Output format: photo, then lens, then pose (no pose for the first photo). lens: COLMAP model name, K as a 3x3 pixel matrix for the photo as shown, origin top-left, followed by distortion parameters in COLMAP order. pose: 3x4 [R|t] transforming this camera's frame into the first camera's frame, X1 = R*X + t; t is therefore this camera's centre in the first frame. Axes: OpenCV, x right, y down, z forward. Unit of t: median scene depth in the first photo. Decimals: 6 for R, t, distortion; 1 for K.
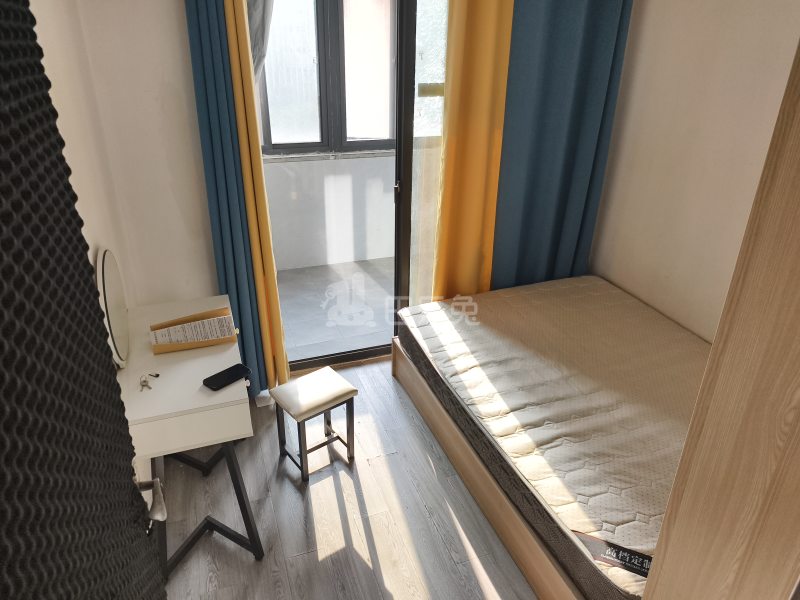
lens RADIAL K [[562.8, 0, 399.9], [0, 562.8, 295.6], [0, 0, 1]] dist [0.011252, -0.022736]
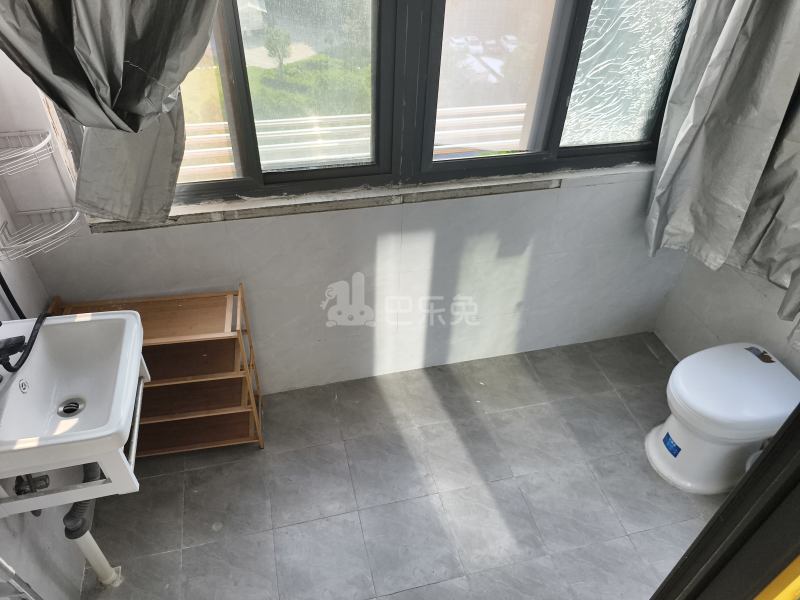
lens RADIAL K [[562.8, 0, 394.0], [0, 562.8, 302.0], [0, 0, 1]] dist [0.011252, -0.022736]
pose [[0.992896, 0.090163, -0.077645, -0.127894], [-0.066297, 0.961071, 0.268231, -0.456878], [0.098806, -0.261178, 0.960221, 0.872285]]
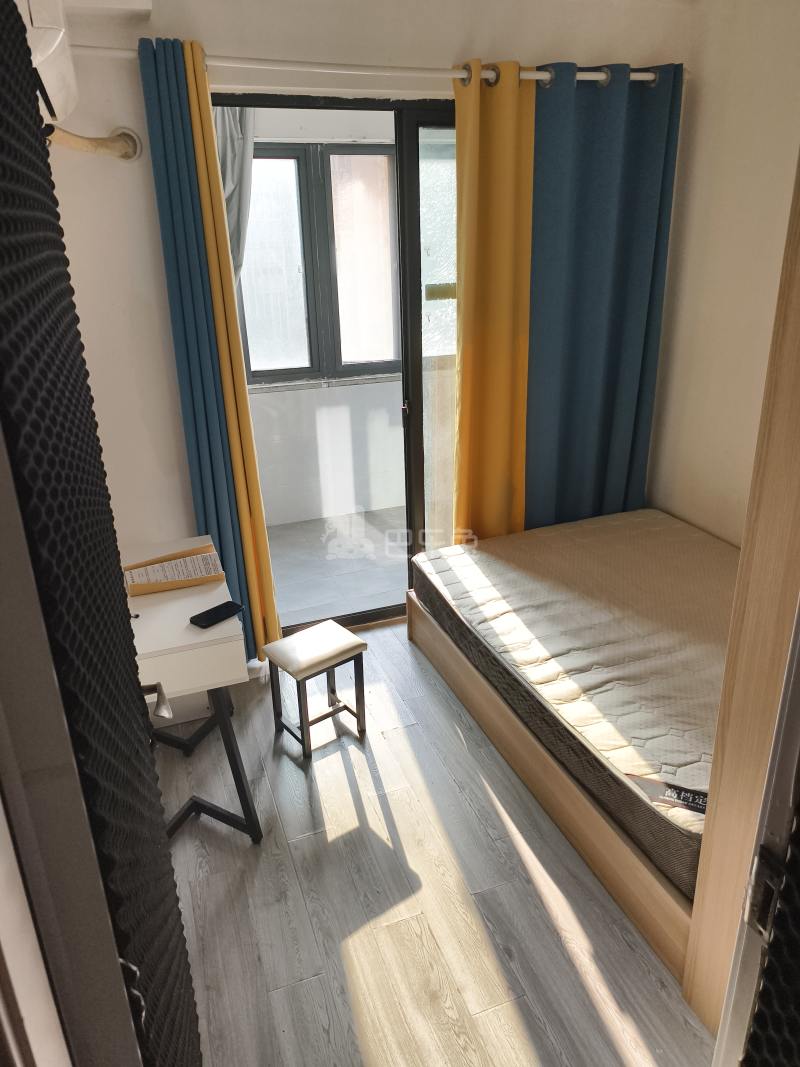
lens RADIAL K [[750.7, 0, 397.5], [0, 750.7, 530.7], [0, 0, 1]] dist [0.011252, -0.022736]
pose [[0.998964, -0.040115, -0.021490, 0.000270], [0.038467, 0.996642, -0.072280, 0.075894], [0.024318, 0.071379, 0.997153, -0.106510]]
